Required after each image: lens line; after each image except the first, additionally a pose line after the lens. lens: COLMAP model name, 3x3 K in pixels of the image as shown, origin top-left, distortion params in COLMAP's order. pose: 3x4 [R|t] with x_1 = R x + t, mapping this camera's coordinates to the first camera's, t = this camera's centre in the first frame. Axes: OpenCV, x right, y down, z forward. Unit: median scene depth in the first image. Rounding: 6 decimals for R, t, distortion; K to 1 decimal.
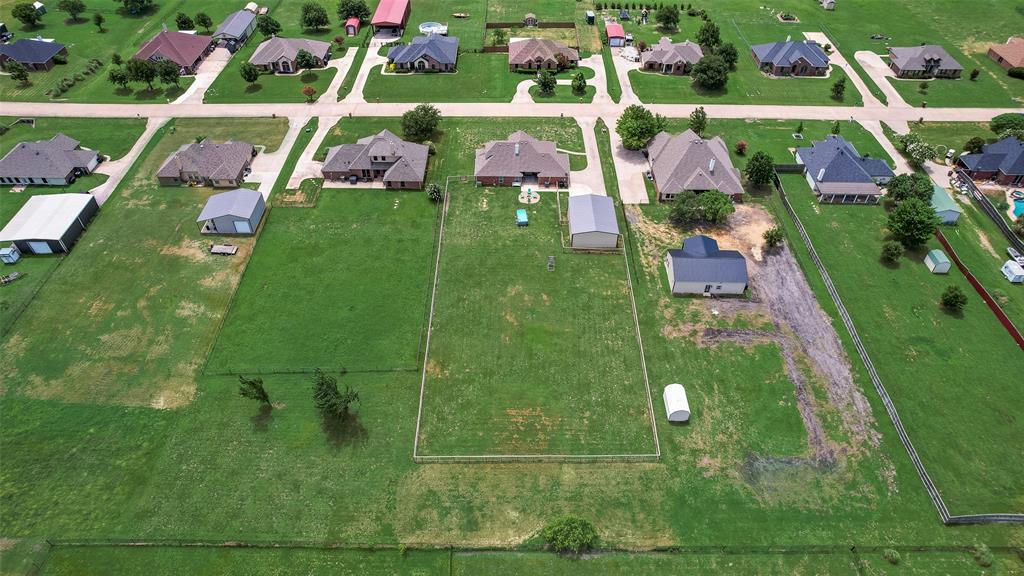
lens RADIAL K [[657.5, 0, 518.2], [0, 657.5, 287.7], [0, 0, 1]] dist [-0.083837, 0.071414]
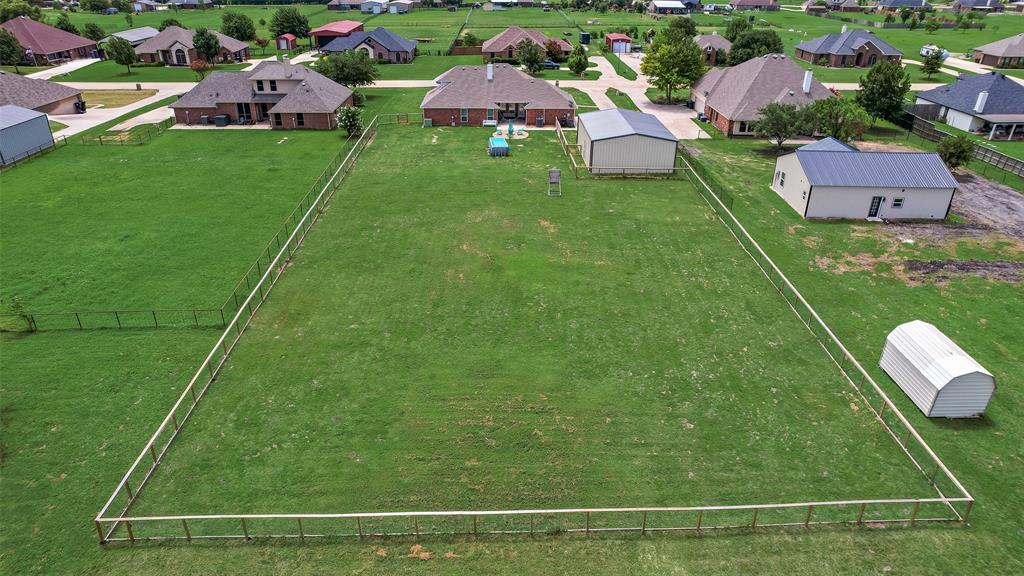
lens RADIAL K [[657.5, 0, 518.2], [0, 657.5, 287.7], [0, 0, 1]] dist [-0.083837, 0.071414]
pose [[0.999658, -0.011729, 0.023378, 0.009533], [0.017835, 0.959471, -0.281242, 0.191811], [-0.019132, 0.281563, 0.959352, 0.557994]]
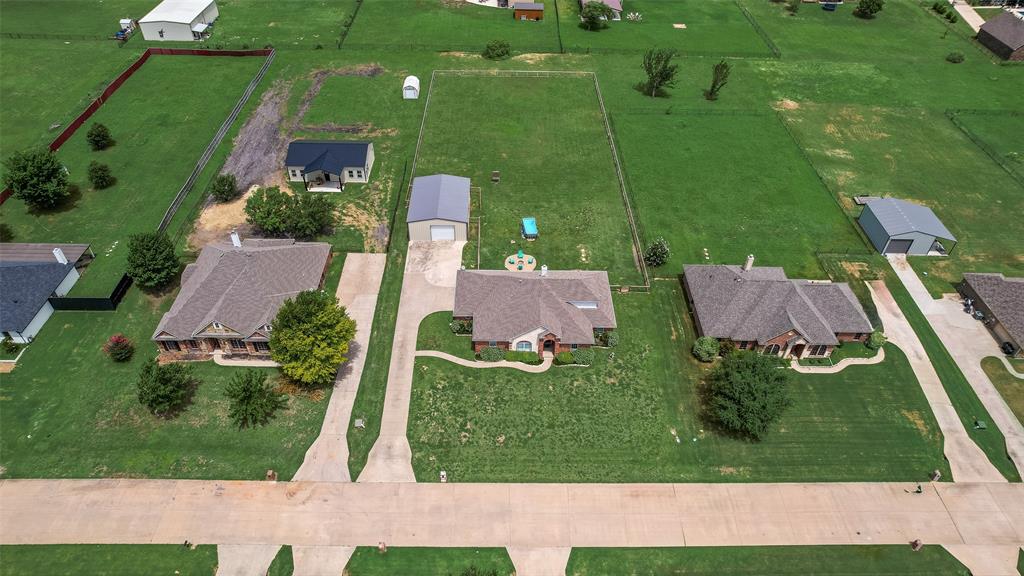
lens RADIAL K [[657.5, 0, 518.2], [0, 657.5, 287.7], [0, 0, 1]] dist [-0.083837, 0.071414]
pose [[-0.999425, -0.014841, -0.030473, 0.047077], [-0.031502, 0.074964, 0.996688, -0.967755], [-0.012507, 0.997076, -0.075389, 1.276004]]
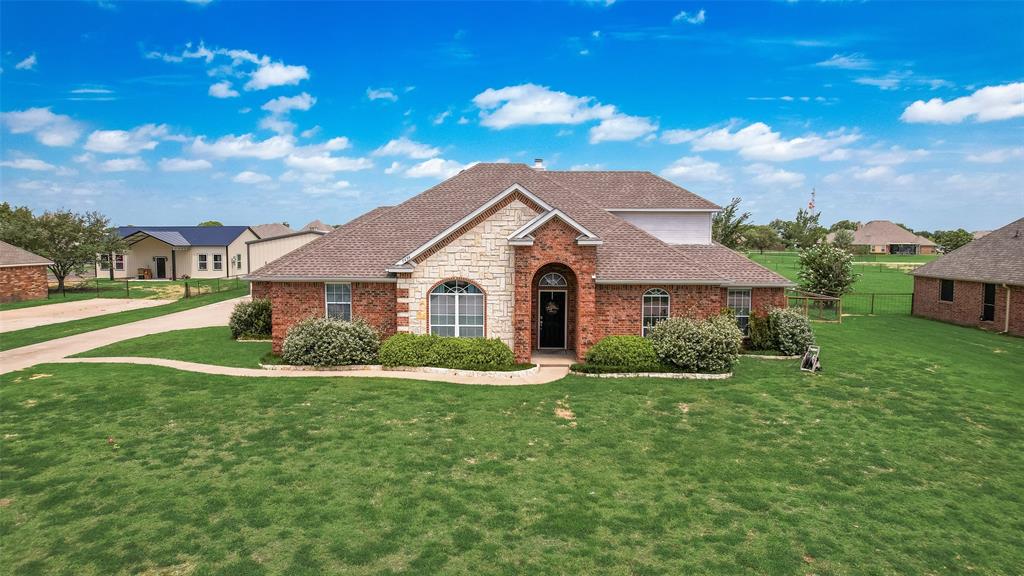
lens RADIAL K [[657.5, 0, 518.2], [0, 657.5, 287.7], [0, 0, 1]] dist [-0.083837, 0.071414]
pose [[-0.999634, -0.011618, 0.024443, -0.001542], [0.010355, 0.670264, 0.742050, -0.411134], [-0.025004, 0.742032, -0.669898, 1.397124]]
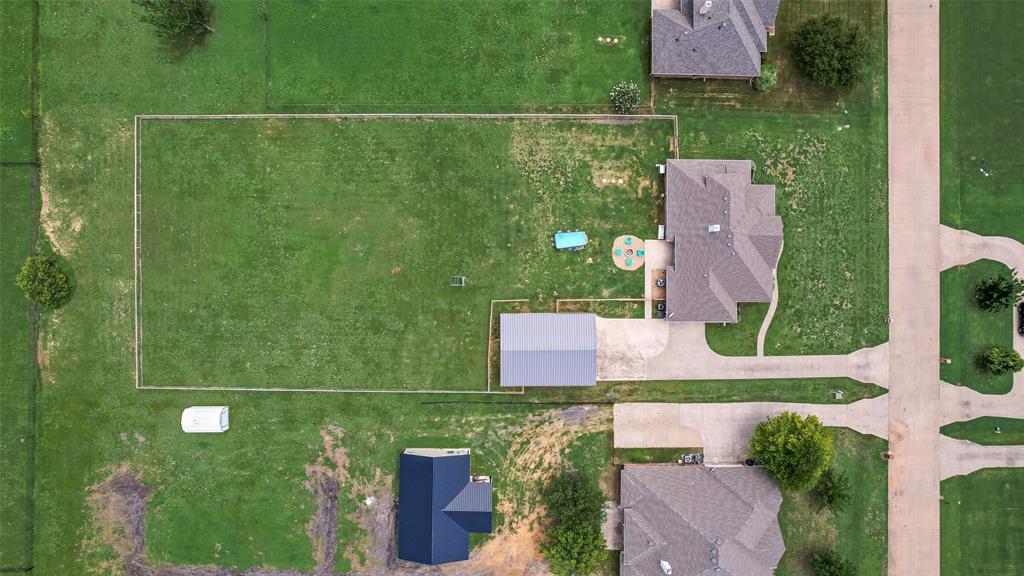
lens RADIAL K [[657.5, 0, 518.2], [0, 657.5, 287.7], [0, 0, 1]] dist [-0.083837, 0.071414]
pose [[-0.006437, 0.999935, -0.009383, 0.066166], [-0.708708, 0.002057, 0.705498, -0.586505], [0.705472, 0.011191, 0.708649, 0.585077]]
